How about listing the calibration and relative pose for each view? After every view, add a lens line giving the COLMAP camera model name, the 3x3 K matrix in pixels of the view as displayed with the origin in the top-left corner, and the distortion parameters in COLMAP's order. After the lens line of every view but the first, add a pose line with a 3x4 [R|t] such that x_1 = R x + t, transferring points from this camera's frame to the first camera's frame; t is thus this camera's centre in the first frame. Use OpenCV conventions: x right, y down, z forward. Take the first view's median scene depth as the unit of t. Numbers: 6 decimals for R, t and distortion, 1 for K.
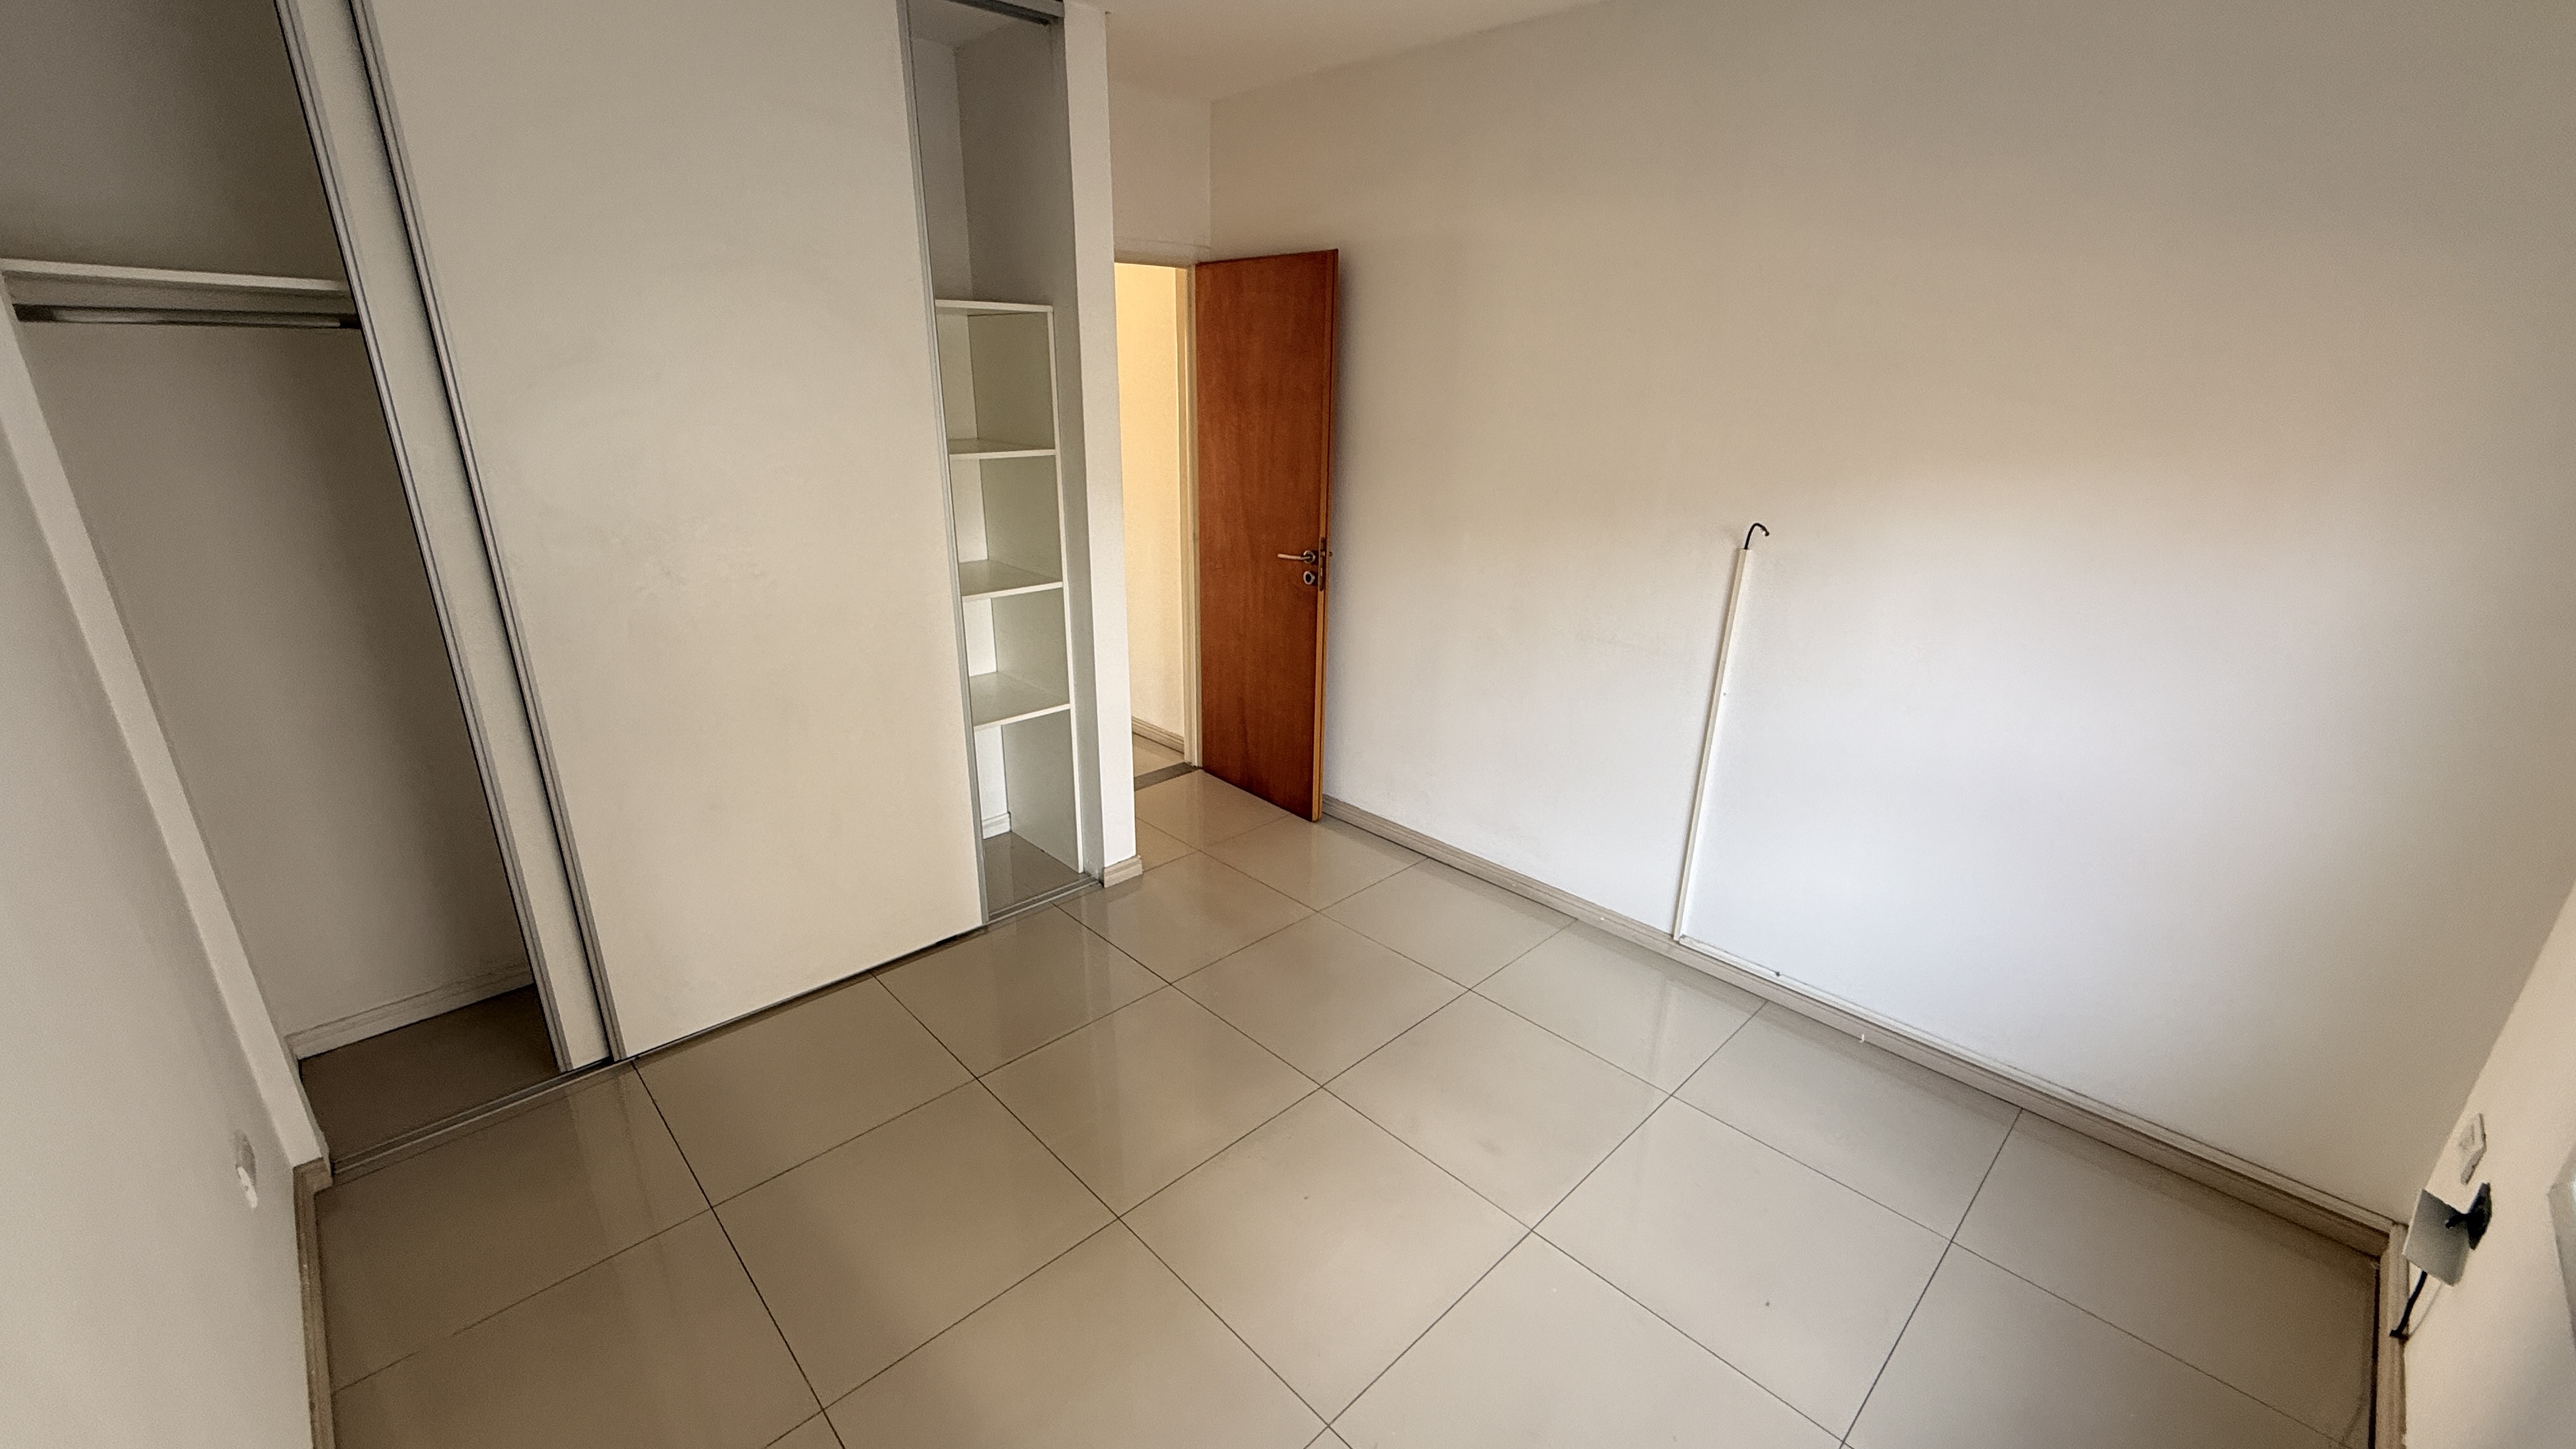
lens RADIAL K [[1025.2, 0, 1295.7], [0, 1025.2, 724.0], [0, 0, 1]] dist [-0.001053, 0.000251]
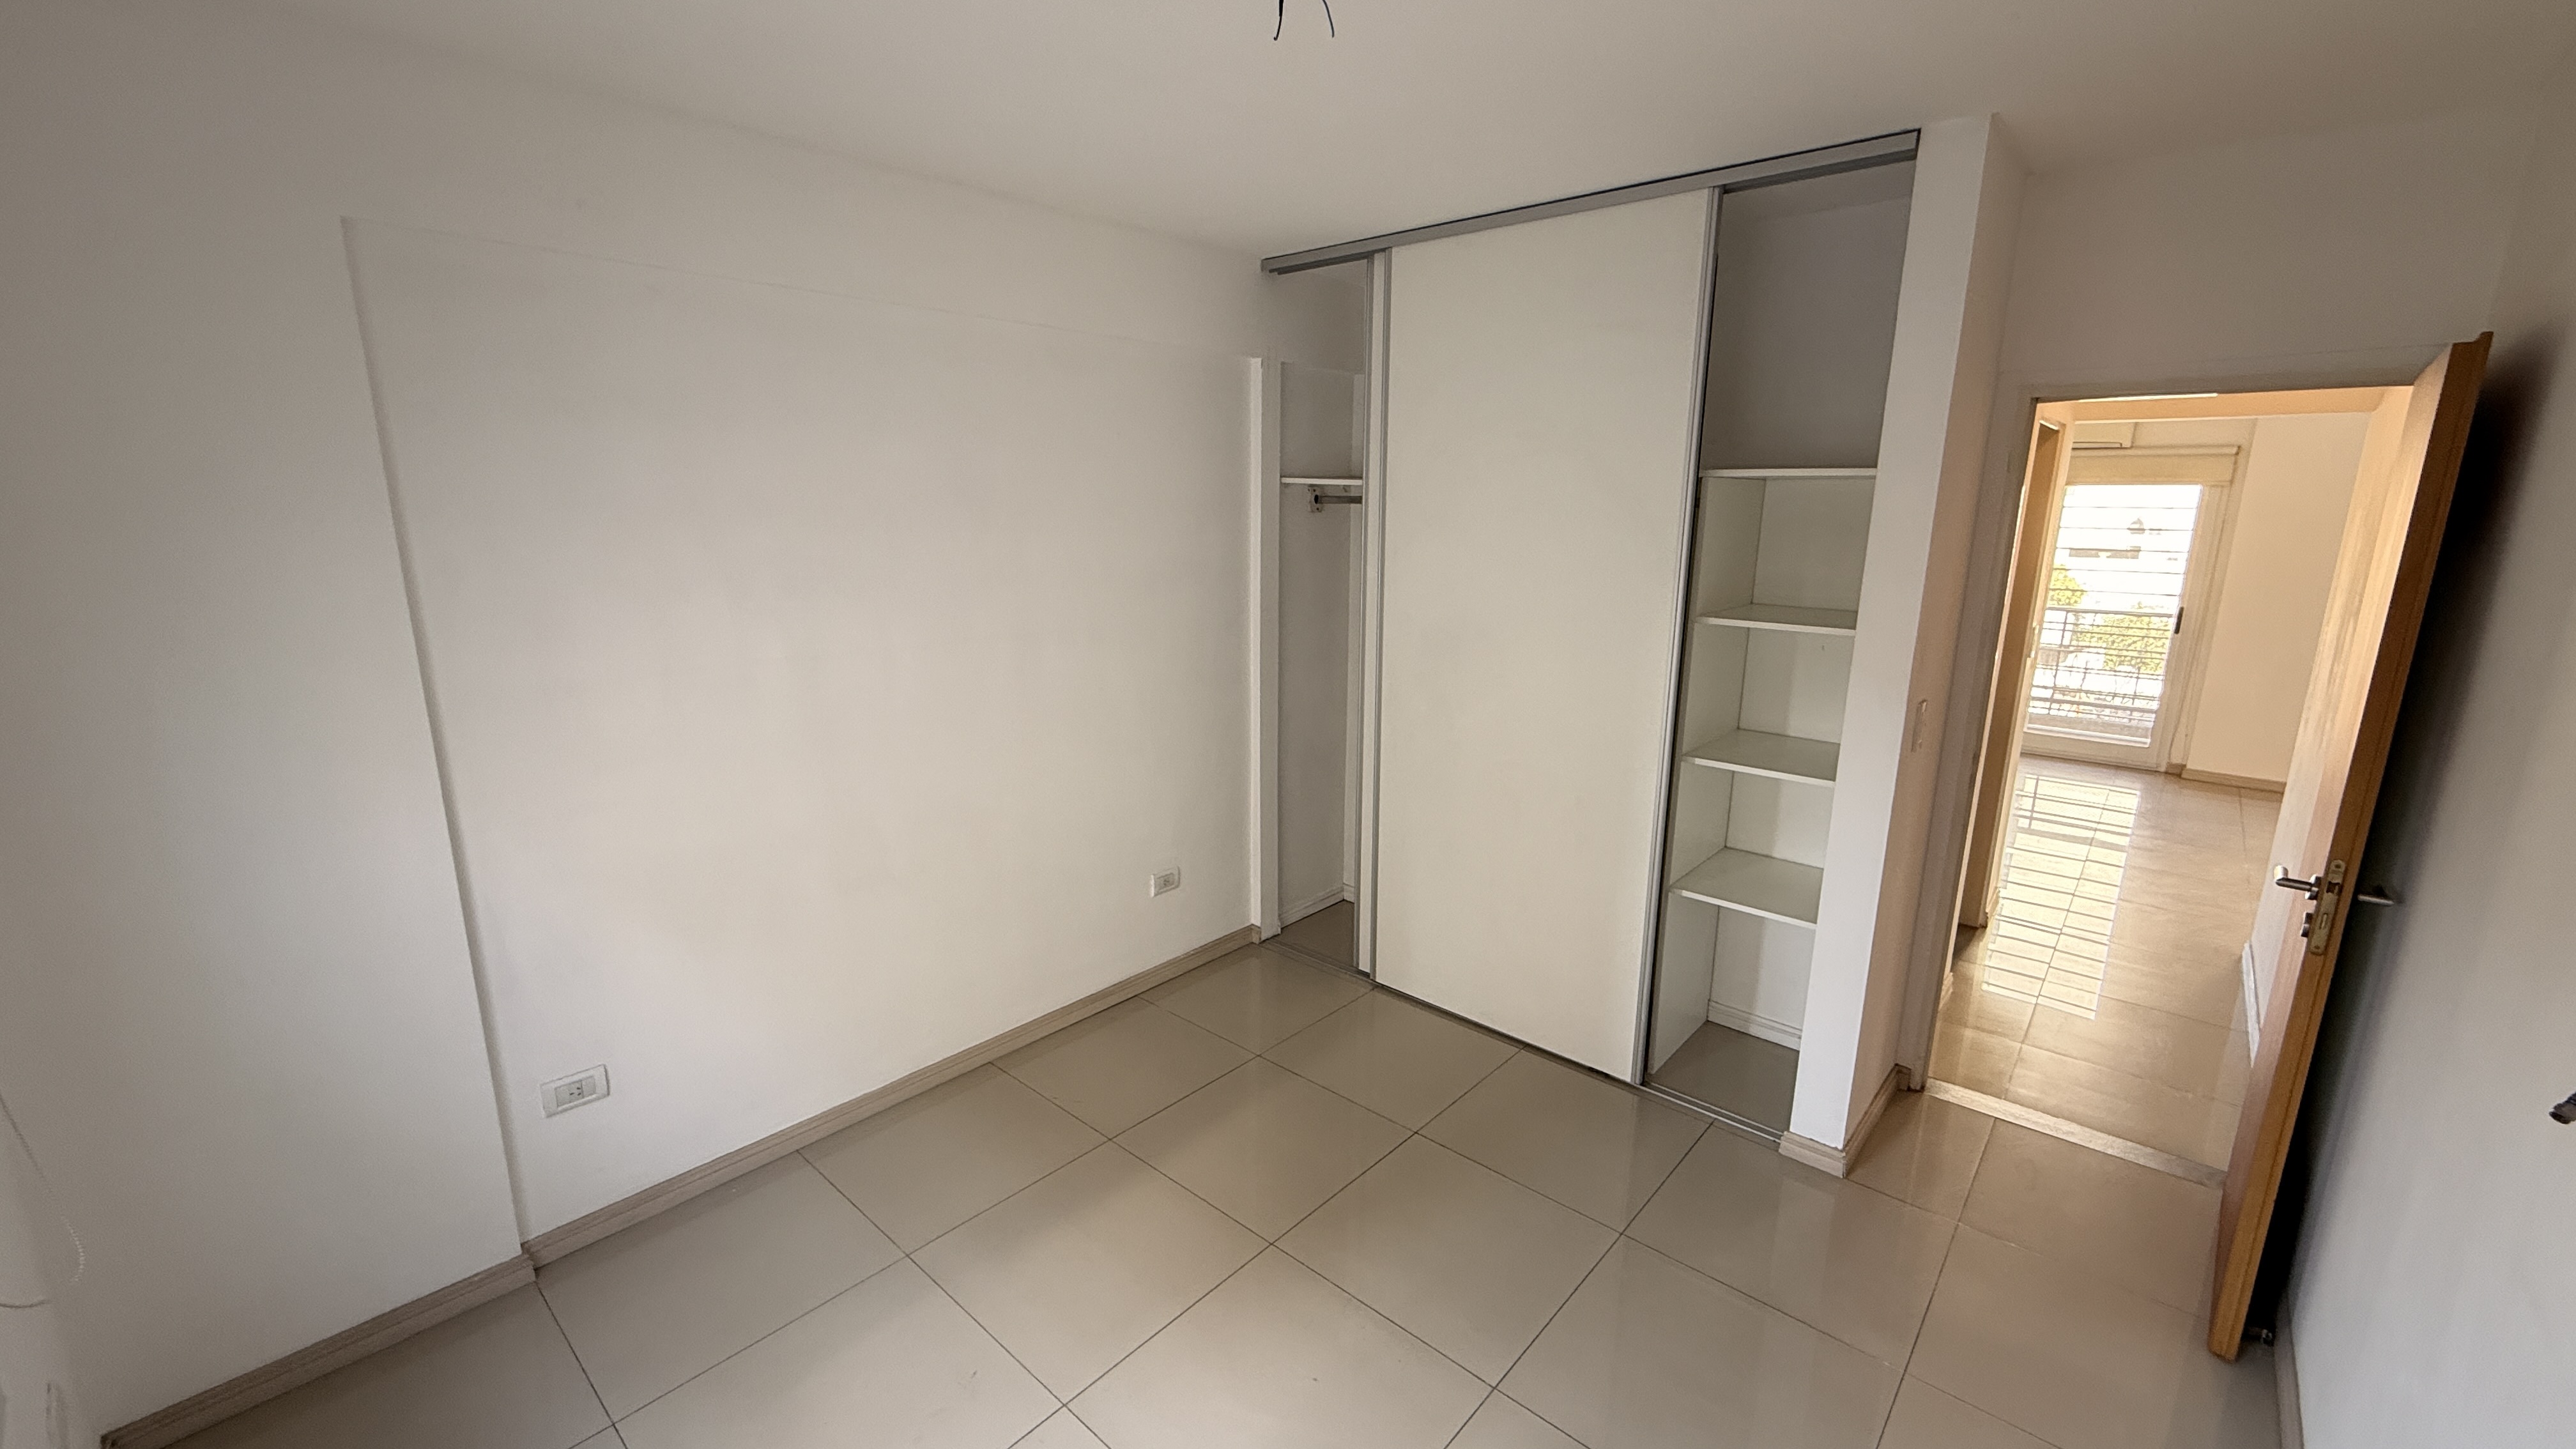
lens RADIAL K [[1025.2, 0, 1280.9], [0, 1025.2, 722.8], [0, 0, 1]] dist [-0.001053, 0.000251]
pose [[0.067763, 0.191006, -0.979247, 0.613994], [-0.348254, 0.924296, 0.156189, -0.171035], [0.934948, 0.330443, 0.129152, 0.495823]]
